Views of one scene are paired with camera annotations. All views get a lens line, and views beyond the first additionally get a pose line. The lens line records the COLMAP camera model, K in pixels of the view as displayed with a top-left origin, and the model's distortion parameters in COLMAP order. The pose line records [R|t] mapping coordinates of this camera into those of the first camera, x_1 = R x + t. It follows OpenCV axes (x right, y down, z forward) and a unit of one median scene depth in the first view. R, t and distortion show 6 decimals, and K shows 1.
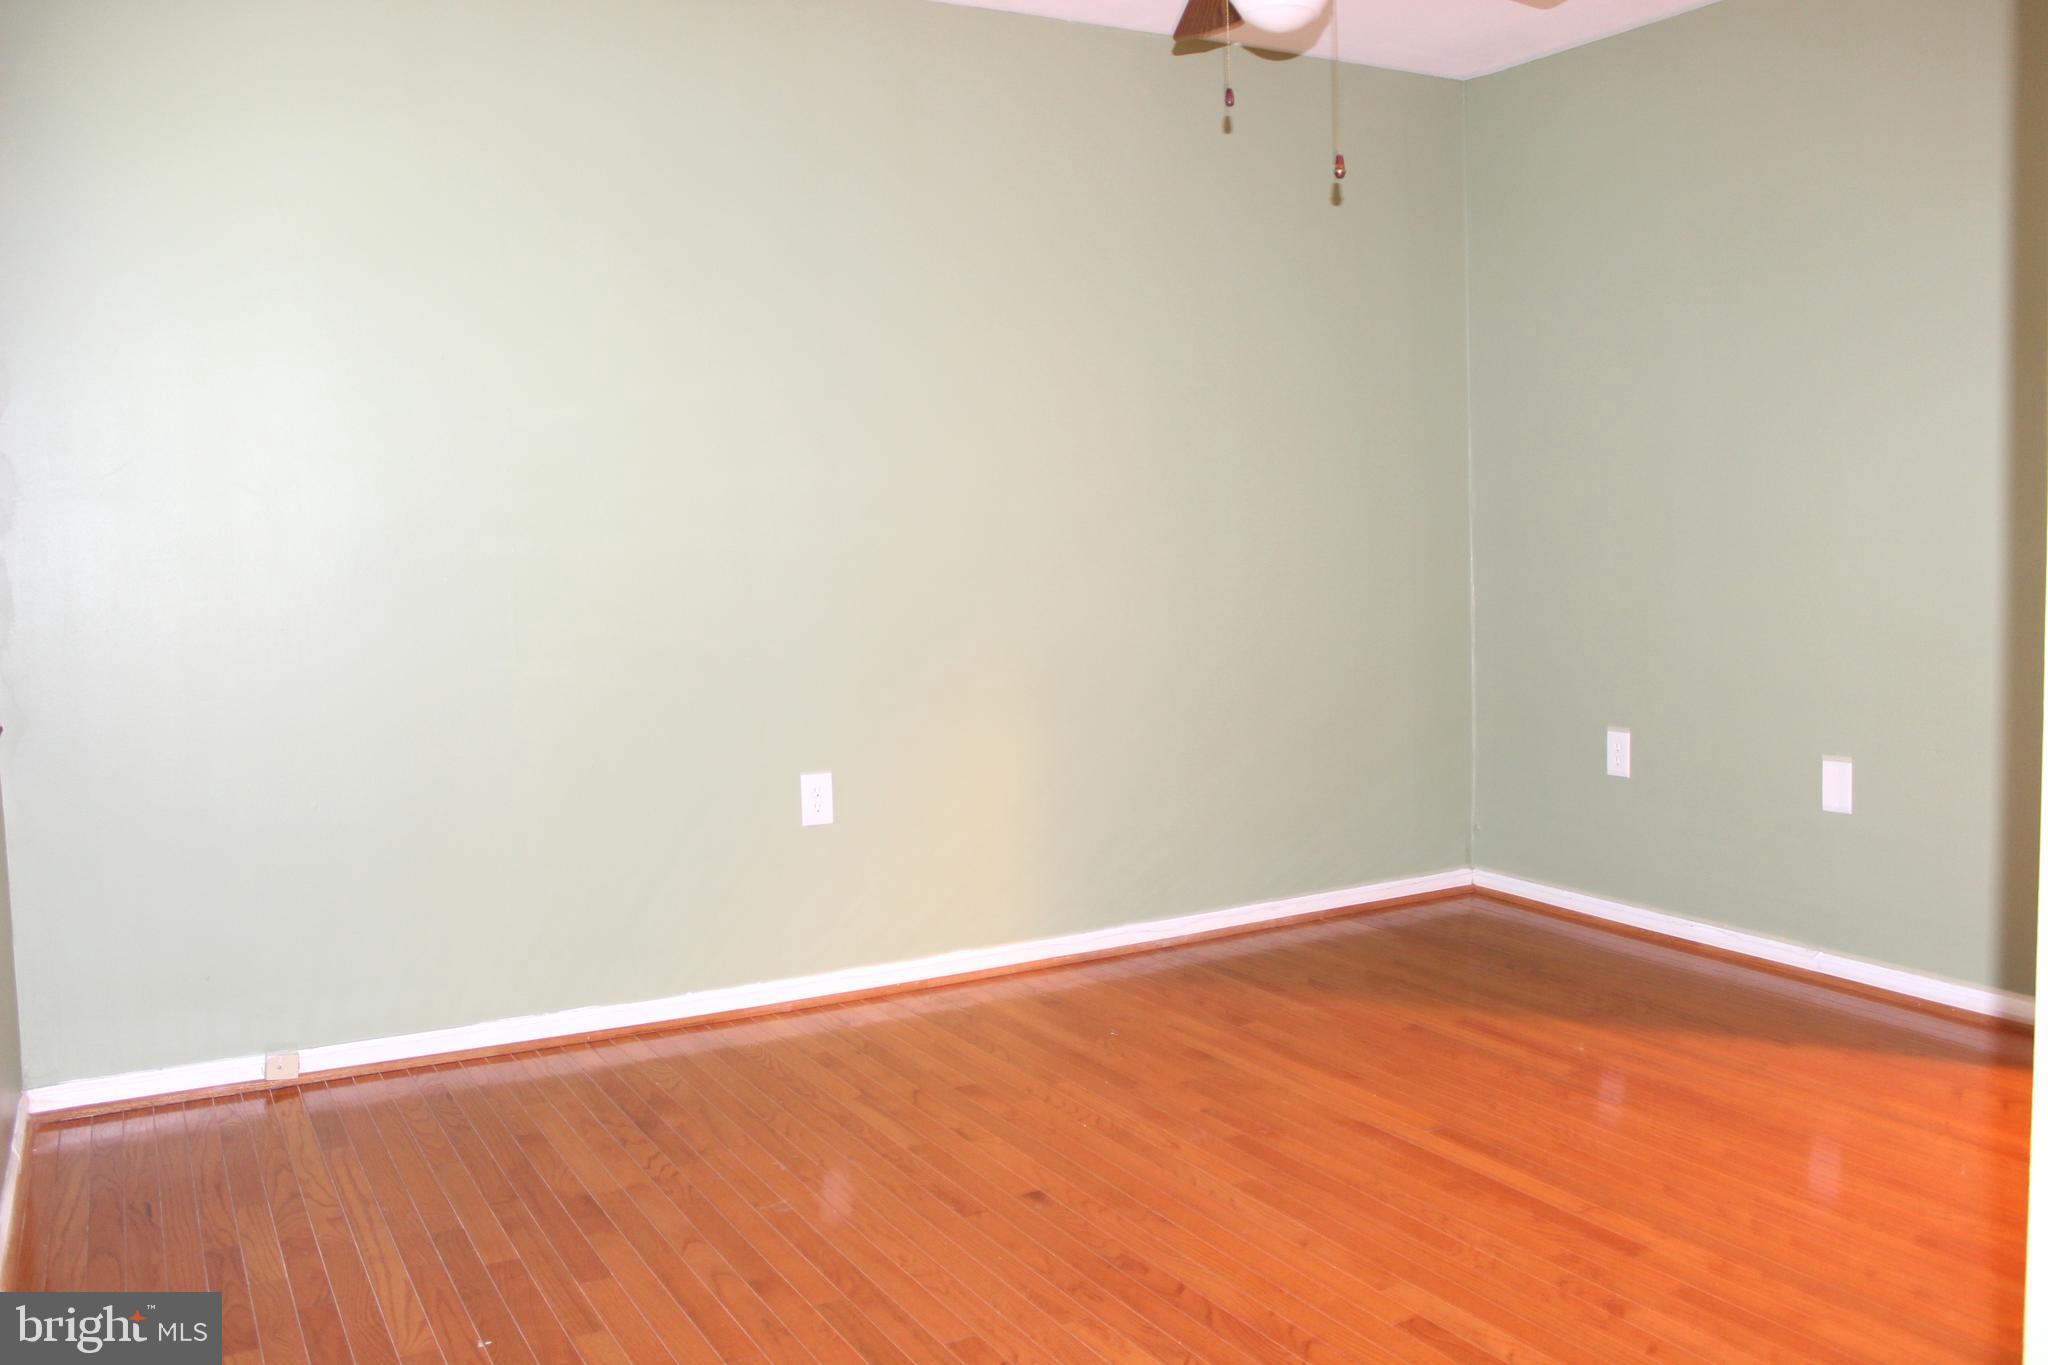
lens RADIAL K [[1709.0, 0, 1023.9], [0, 1709.0, 677.9], [0, 0, 1]] dist [-0.139365, 0.091191]
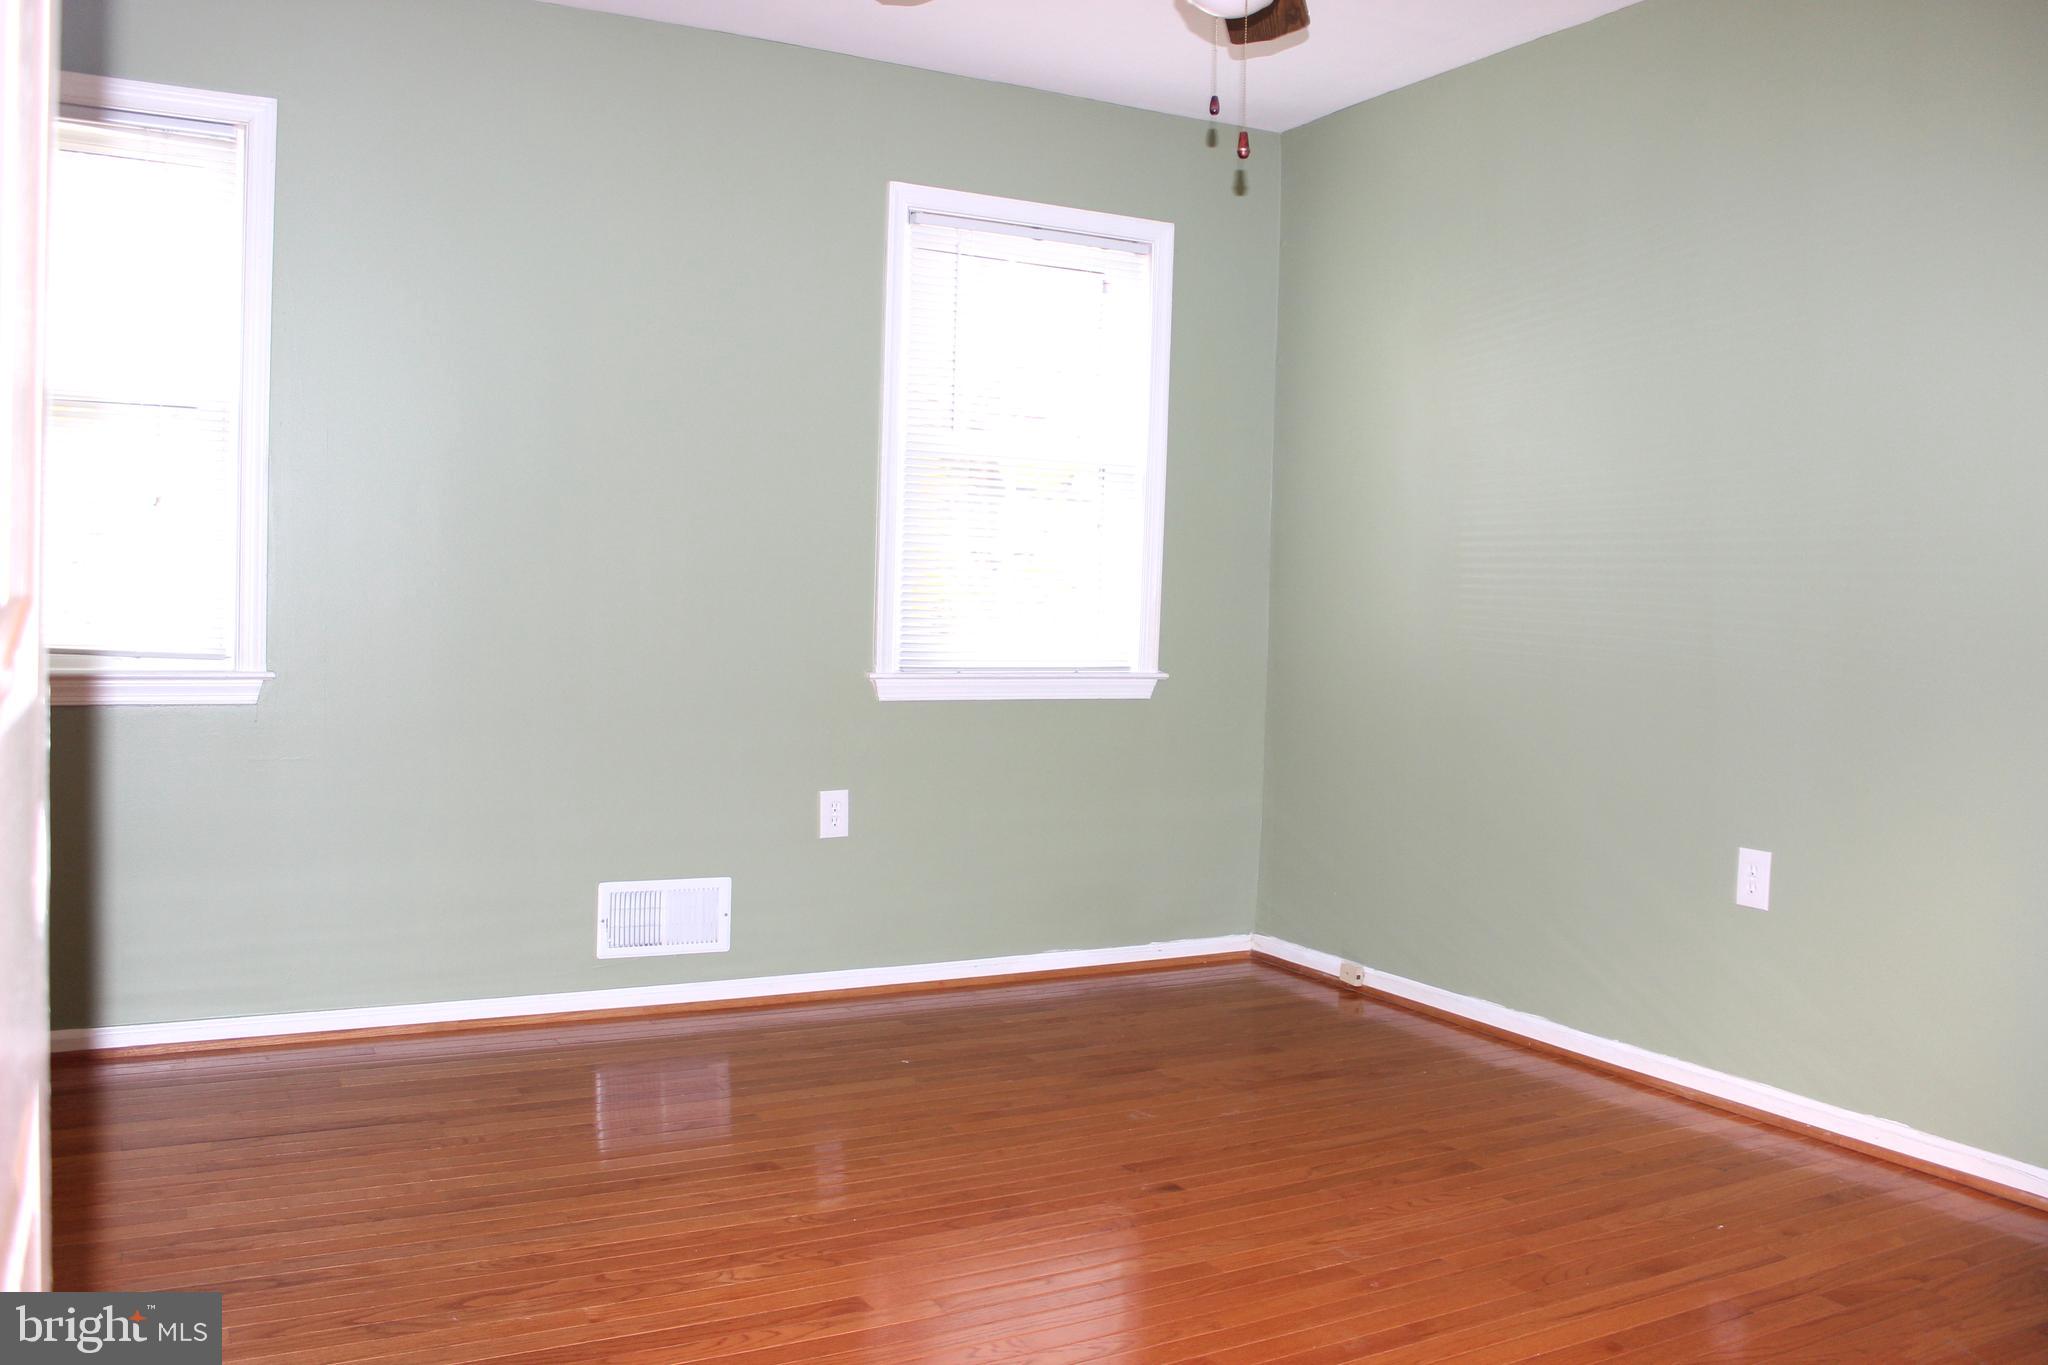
lens RADIAL K [[1709.0, 0, 1025.0], [0, 1709.0, 683.9], [0, 0, 1]] dist [-0.139365, 0.091191]
pose [[-0.009726, 0.076820, -0.996998, 0.867629], [-0.102186, 0.991749, 0.077412, -0.067004], [0.994718, 0.102632, -0.001796, 0.733468]]
